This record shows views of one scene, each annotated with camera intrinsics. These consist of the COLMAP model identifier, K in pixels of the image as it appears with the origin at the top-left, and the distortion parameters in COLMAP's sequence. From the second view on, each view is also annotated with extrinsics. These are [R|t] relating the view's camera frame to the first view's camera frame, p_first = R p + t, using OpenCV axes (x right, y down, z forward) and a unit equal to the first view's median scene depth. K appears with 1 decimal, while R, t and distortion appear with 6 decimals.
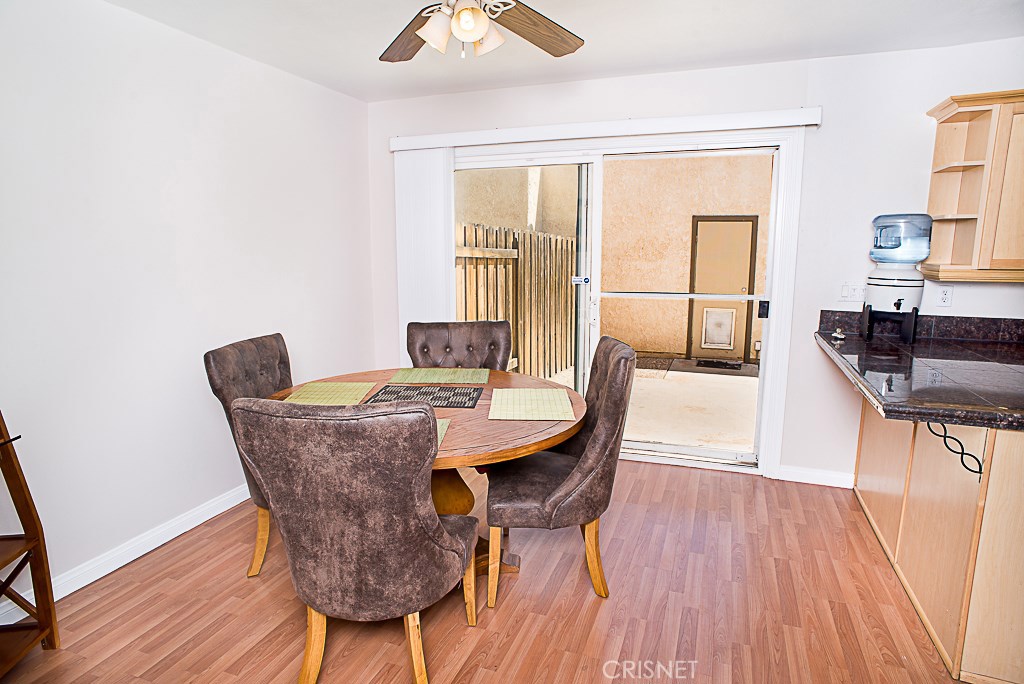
lens RADIAL K [[582.6, 0, 514.0], [0, 582.6, 345.3], [0, 0, 1]] dist [-0.030267, 0.002800]
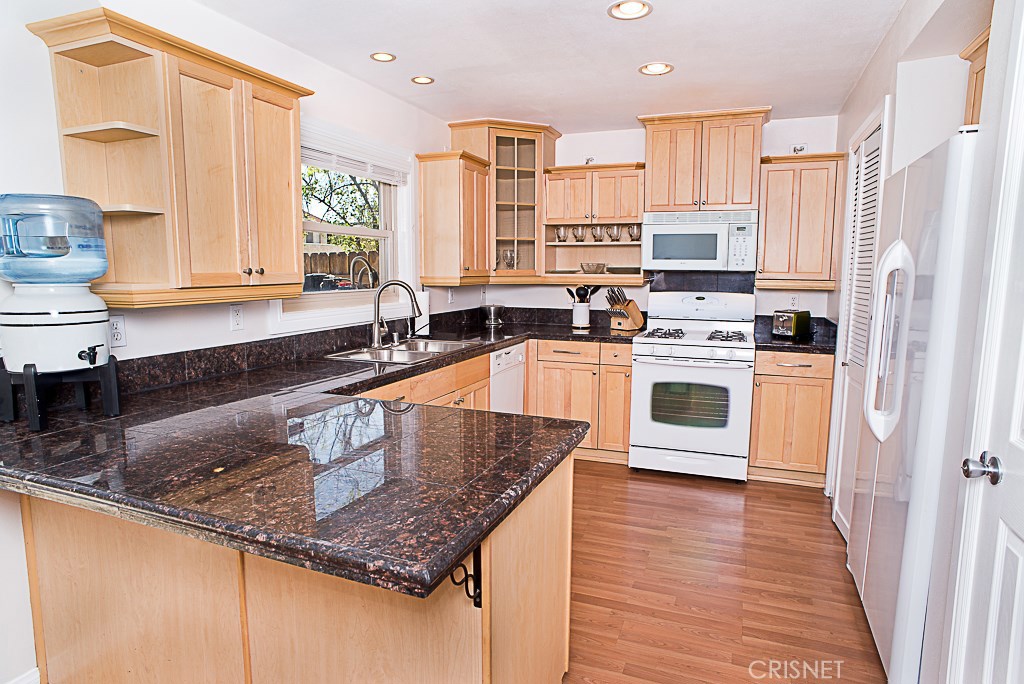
lens RADIAL K [[582.6, 0, 514.2], [0, 582.6, 340.9], [0, 0, 1]] dist [-0.030267, 0.002800]
pose [[0.032859, -0.121960, 0.991991, 0.119215], [0.167840, 0.979105, 0.114817, -0.078080], [-0.985266, 0.162723, 0.052642, 0.547672]]
